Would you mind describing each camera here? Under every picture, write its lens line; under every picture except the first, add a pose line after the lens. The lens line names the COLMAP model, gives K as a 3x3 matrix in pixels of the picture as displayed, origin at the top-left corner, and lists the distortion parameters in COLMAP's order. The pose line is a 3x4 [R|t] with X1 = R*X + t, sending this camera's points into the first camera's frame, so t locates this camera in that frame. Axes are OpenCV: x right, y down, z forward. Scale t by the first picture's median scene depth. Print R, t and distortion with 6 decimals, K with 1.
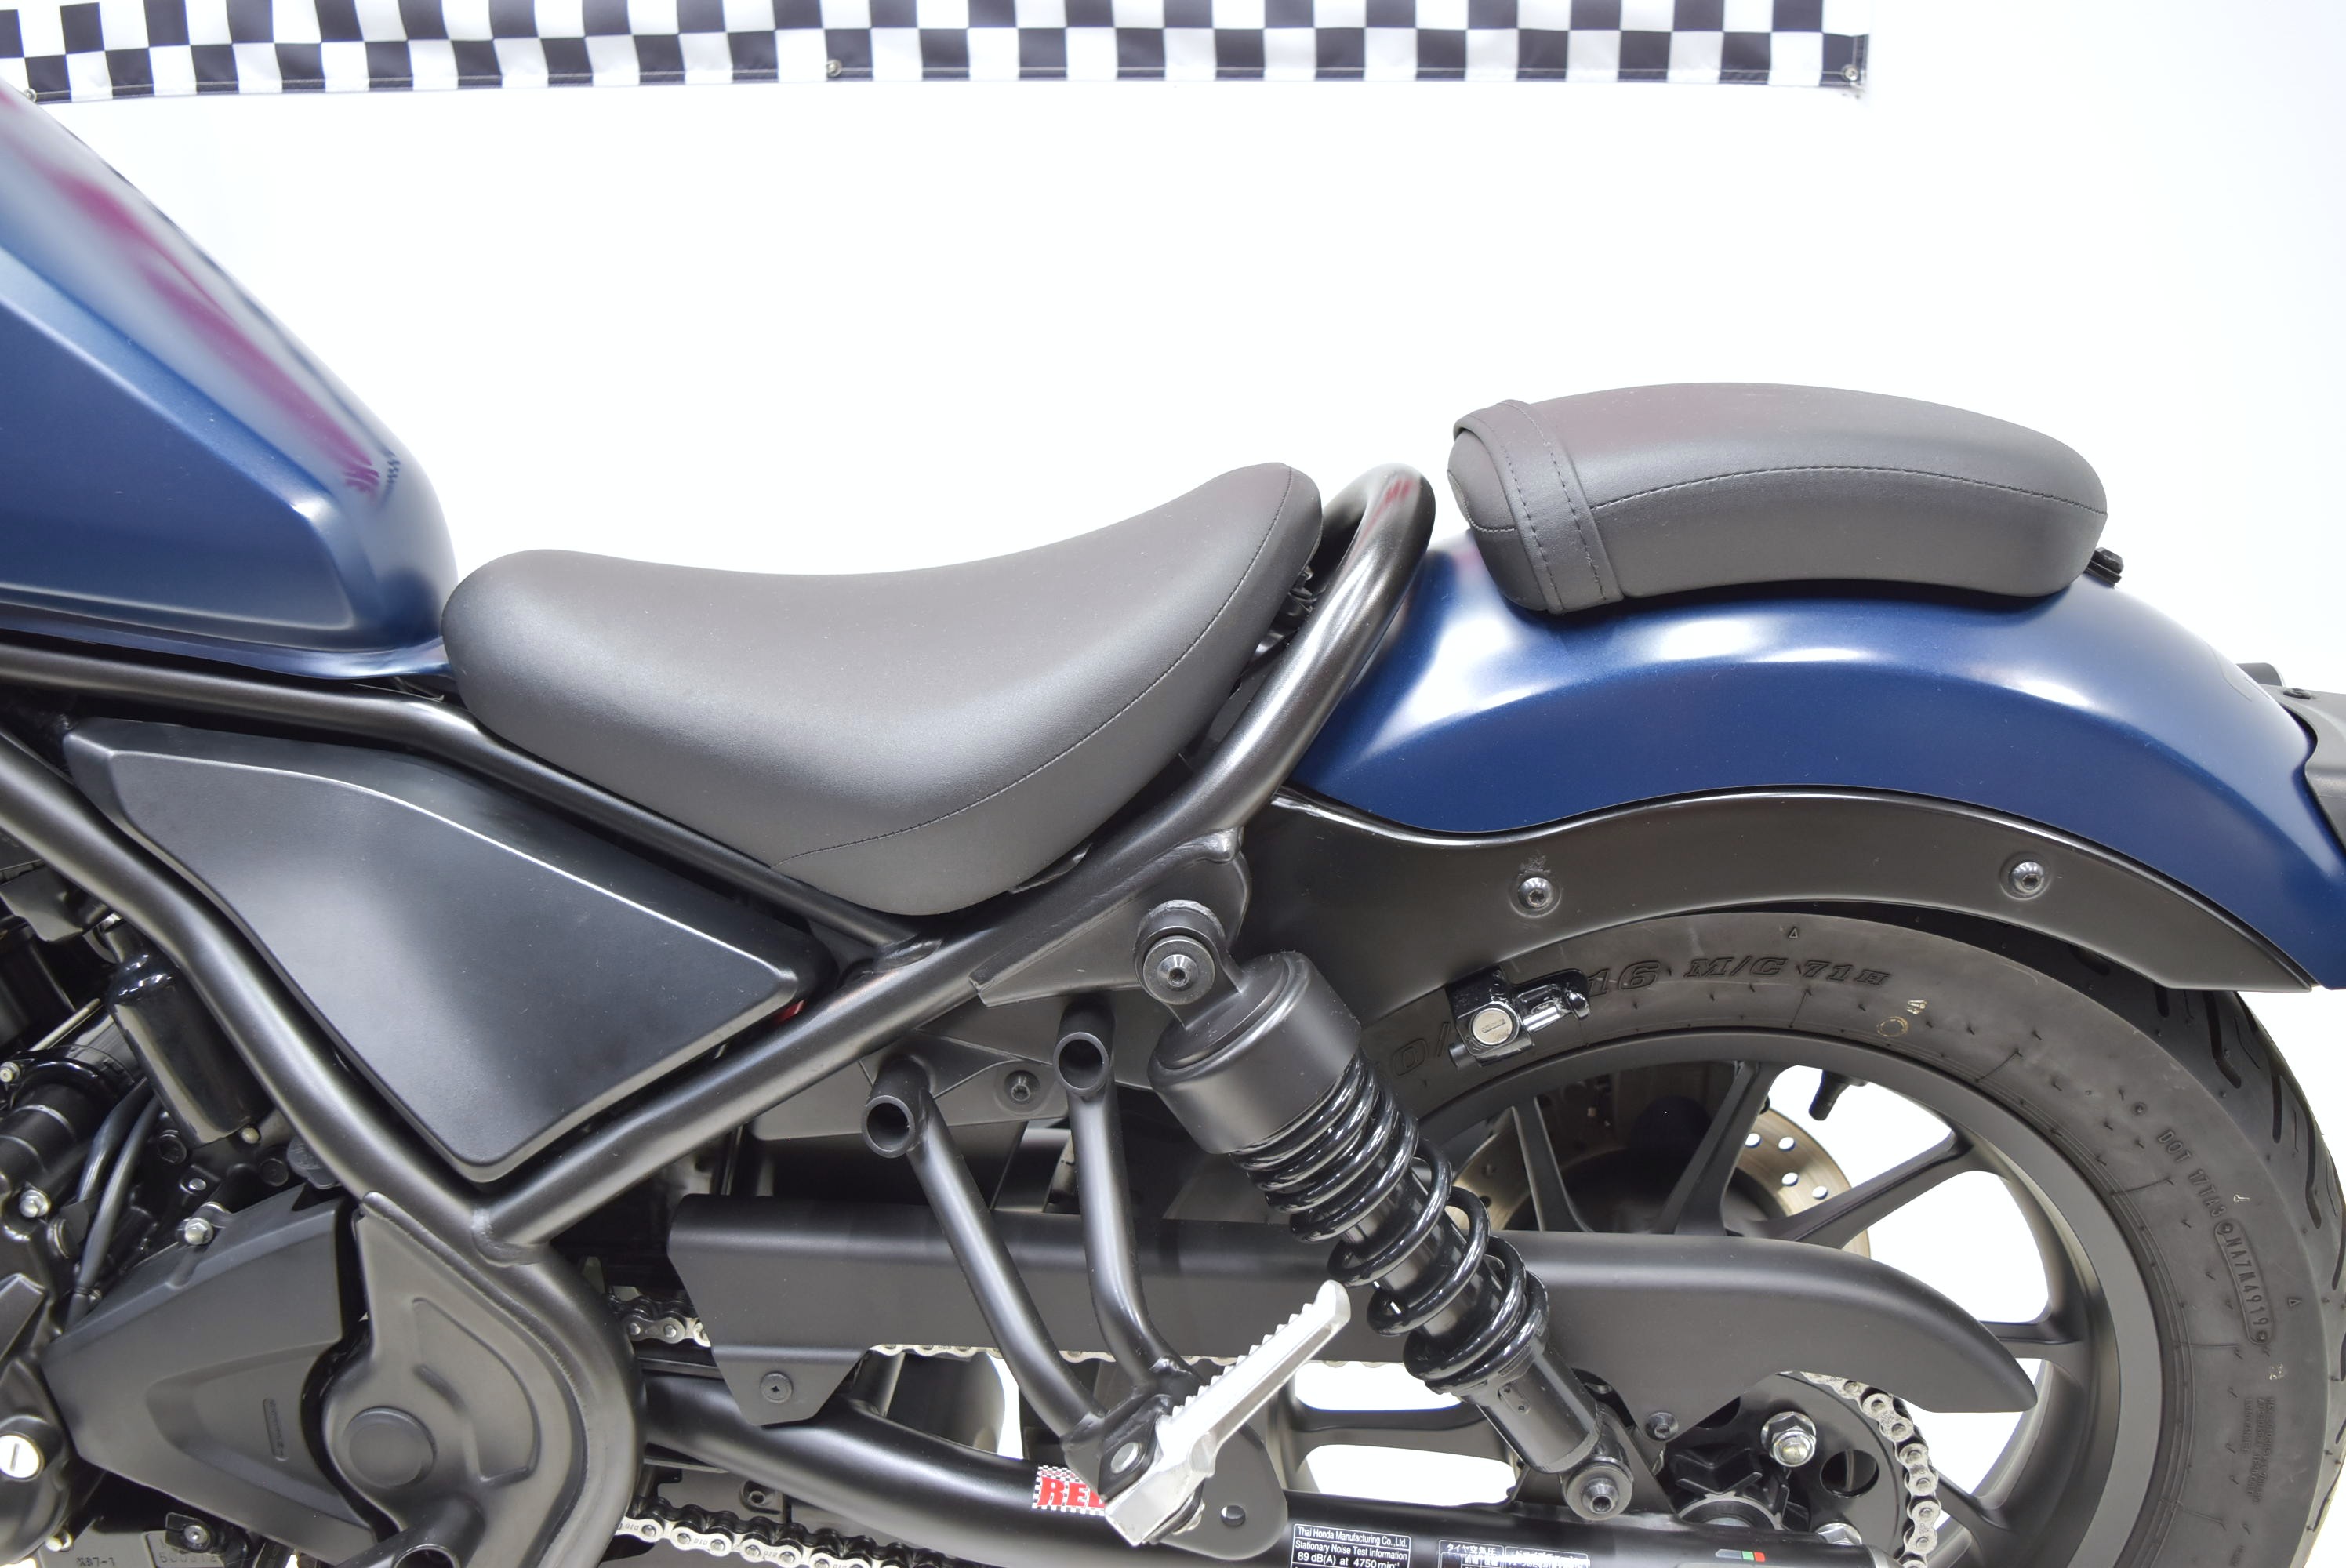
lens RADIAL K [[2053.6, 0, 1173.0], [0, 2053.6, 784.0], [0, 0, 1]] dist [-0.098969, 0.031951]
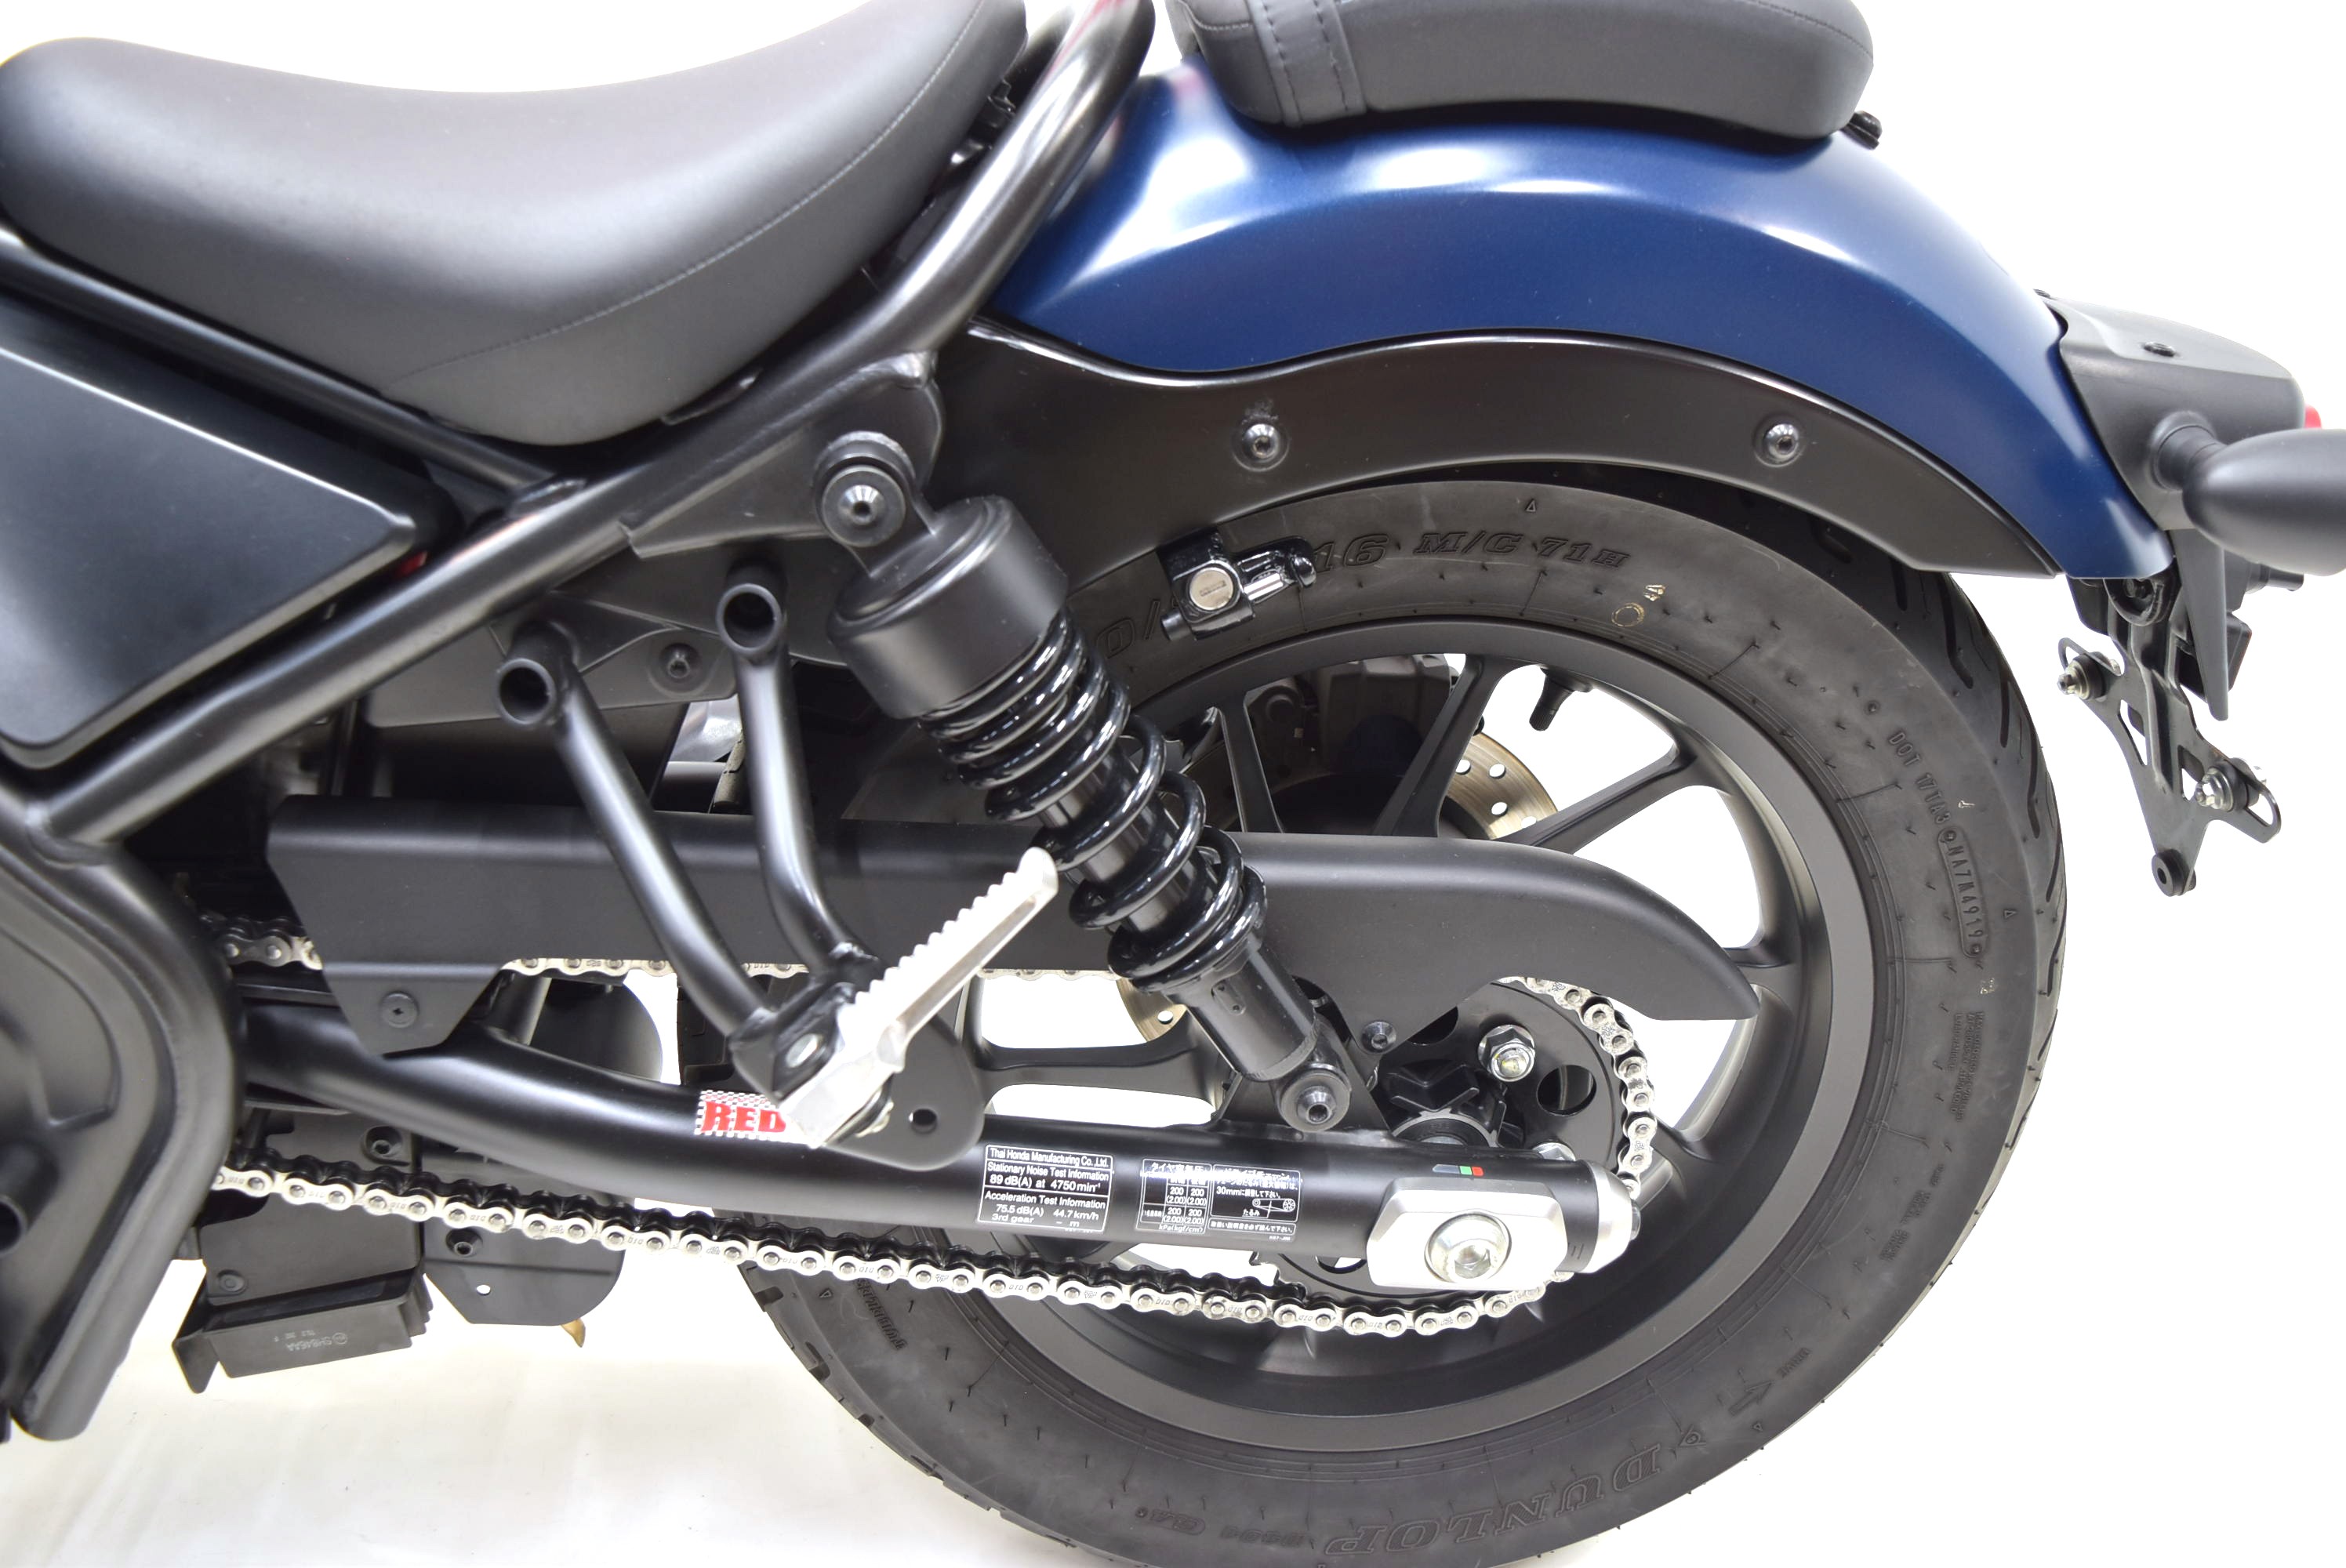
lens RADIAL K [[2053.6, 0, 1173.0], [0, 2053.6, 784.0], [0, 0, 1]] dist [-0.098969, 0.031951]
pose [[0.986307, 0.000394, 0.164921, -0.009376], [-0.019460, 0.993290, 0.114005, 0.095317], [-0.163769, -0.115654, 0.979696, 0.098987]]
